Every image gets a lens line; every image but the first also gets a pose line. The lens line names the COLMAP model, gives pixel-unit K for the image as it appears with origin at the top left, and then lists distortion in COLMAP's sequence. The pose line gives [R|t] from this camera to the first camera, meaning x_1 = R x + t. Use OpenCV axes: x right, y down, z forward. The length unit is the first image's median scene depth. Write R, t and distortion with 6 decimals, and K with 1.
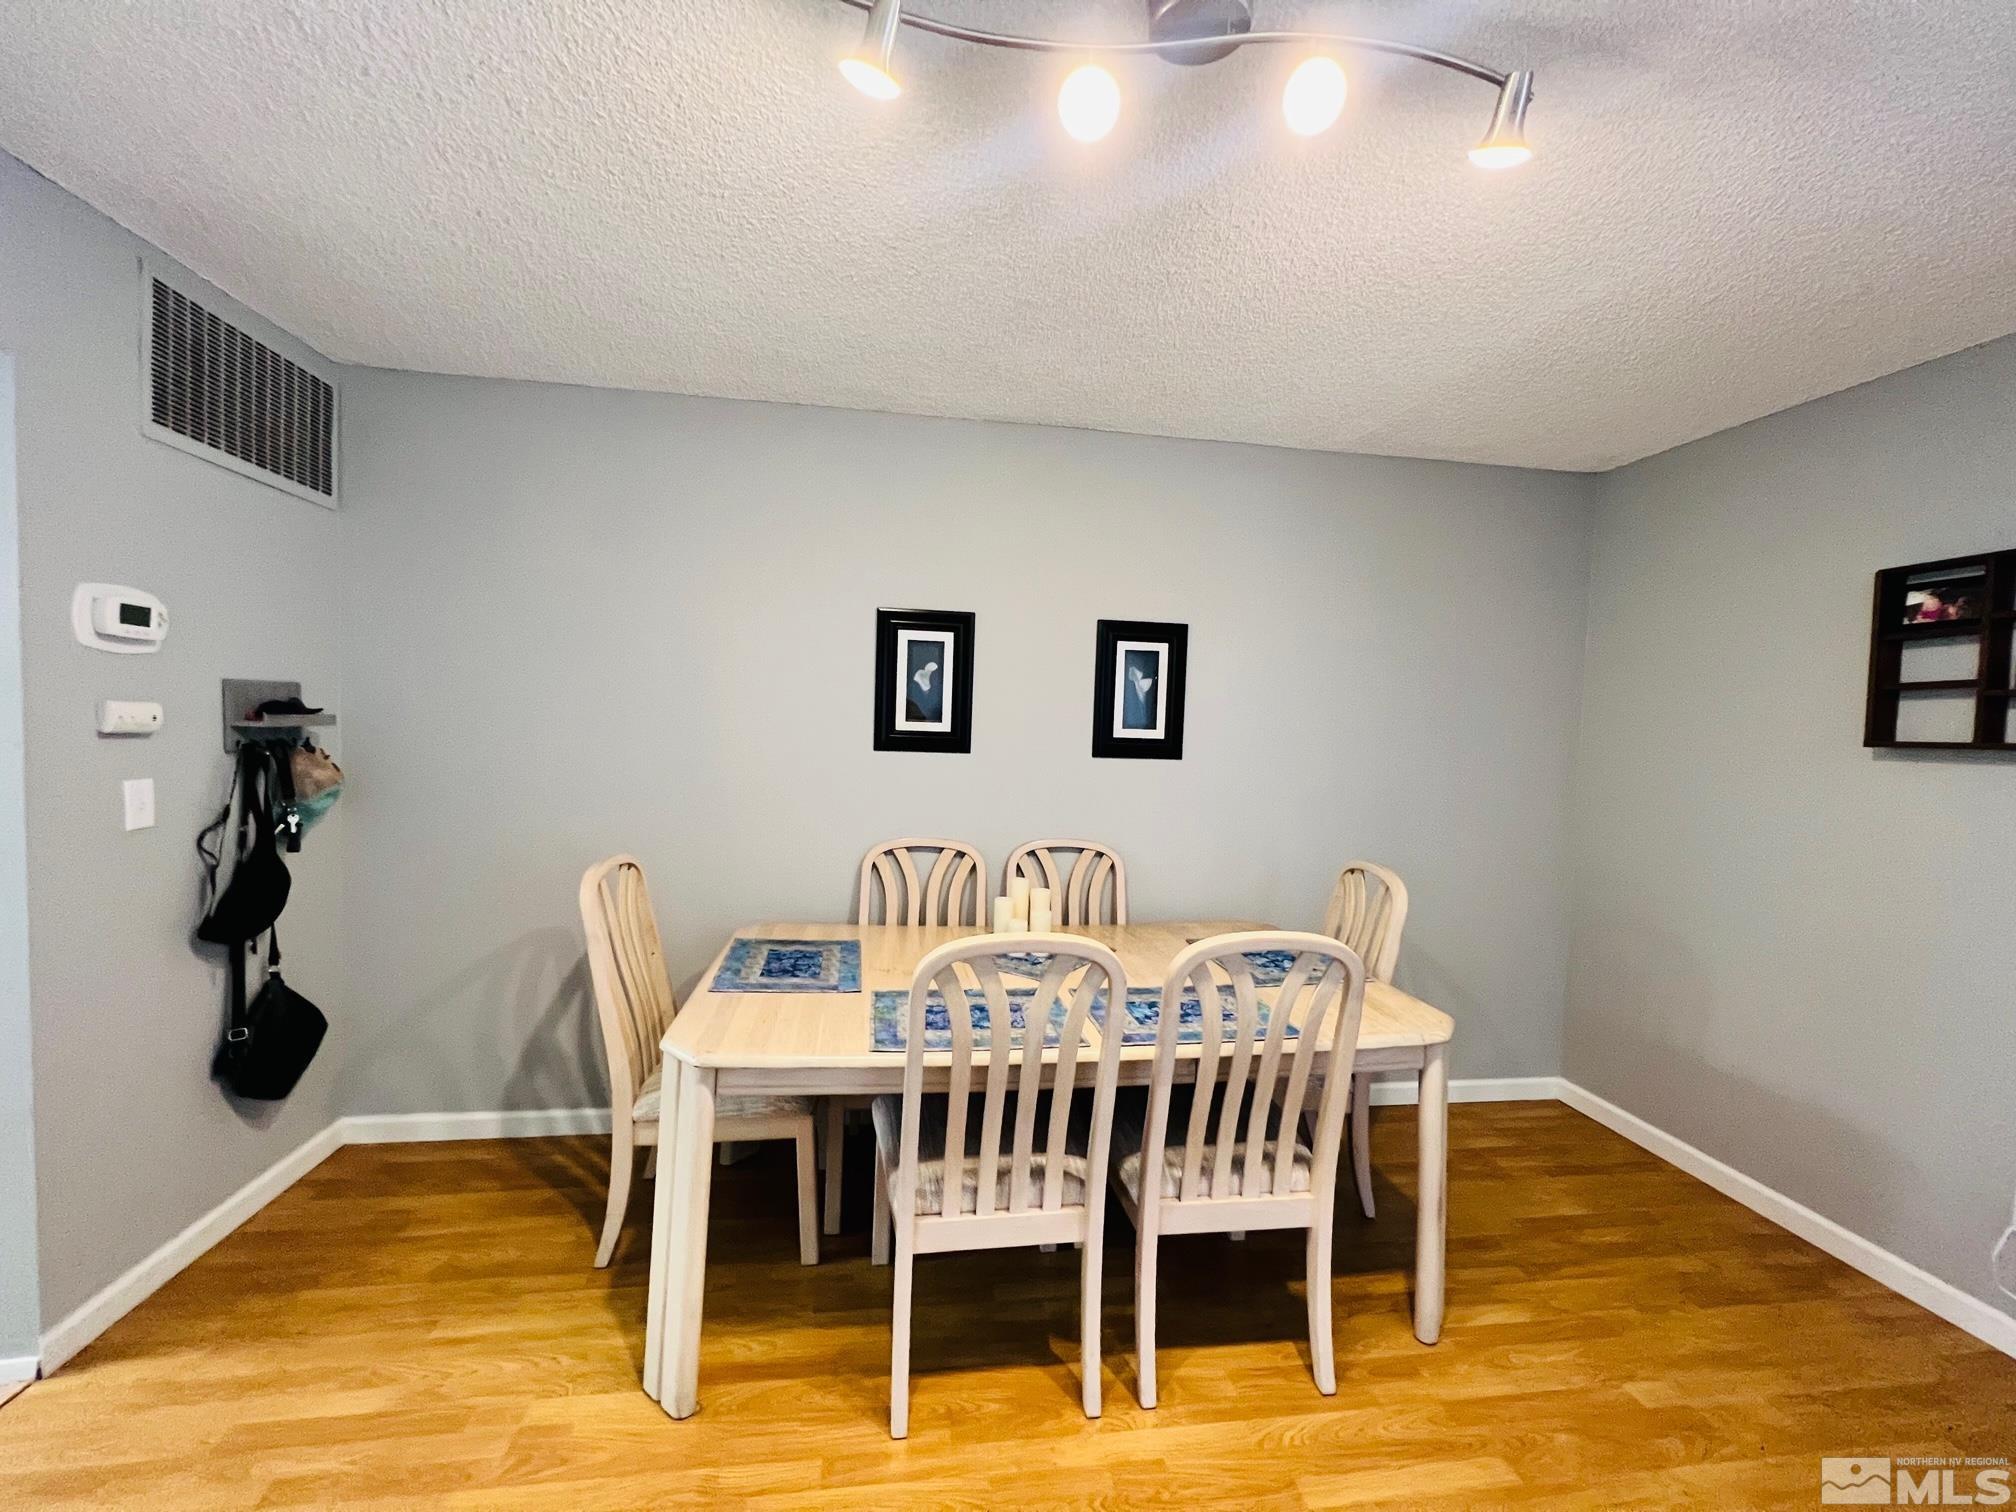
lens RADIAL K [[809.3, 0, 989.8], [0, 809.3, 758.3], [0, 0, 1]] dist [-0.000507, 0.000703]
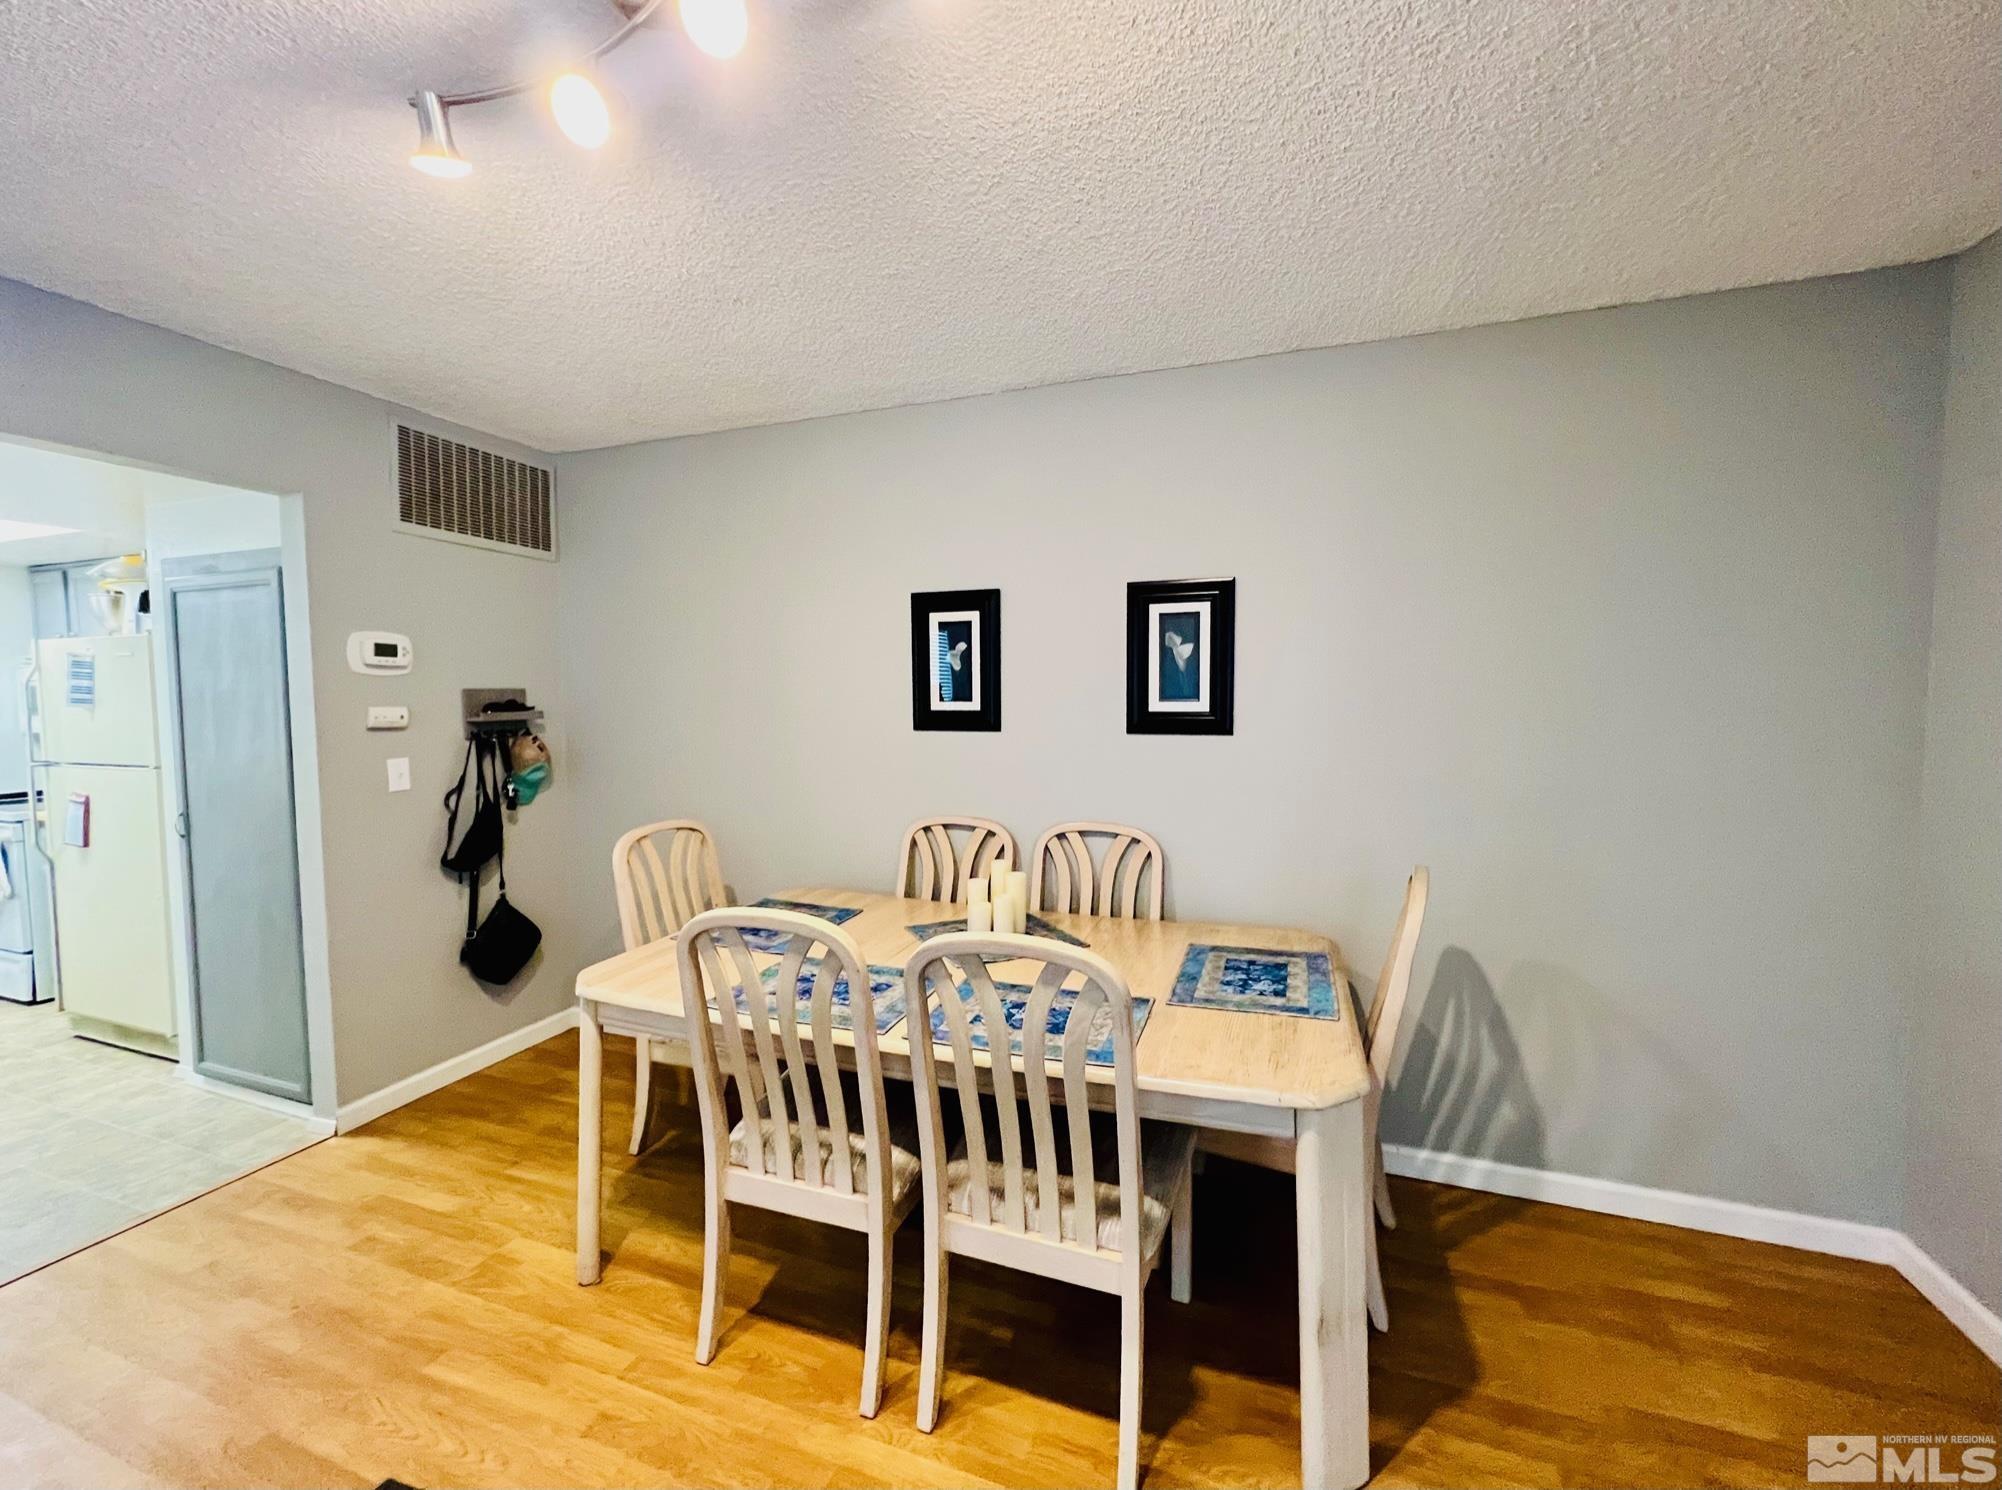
lens RADIAL K [[803.7, 0, 990.5], [0, 803.7, 737.6], [0, 0, 1]] dist [-0.000507, 0.000703]
pose [[0.882052, -0.011326, -0.471016, 0.538120], [0.012266, 0.999924, -0.001074, 0.002426], [0.470993, -0.004830, 0.882124, 0.166375]]
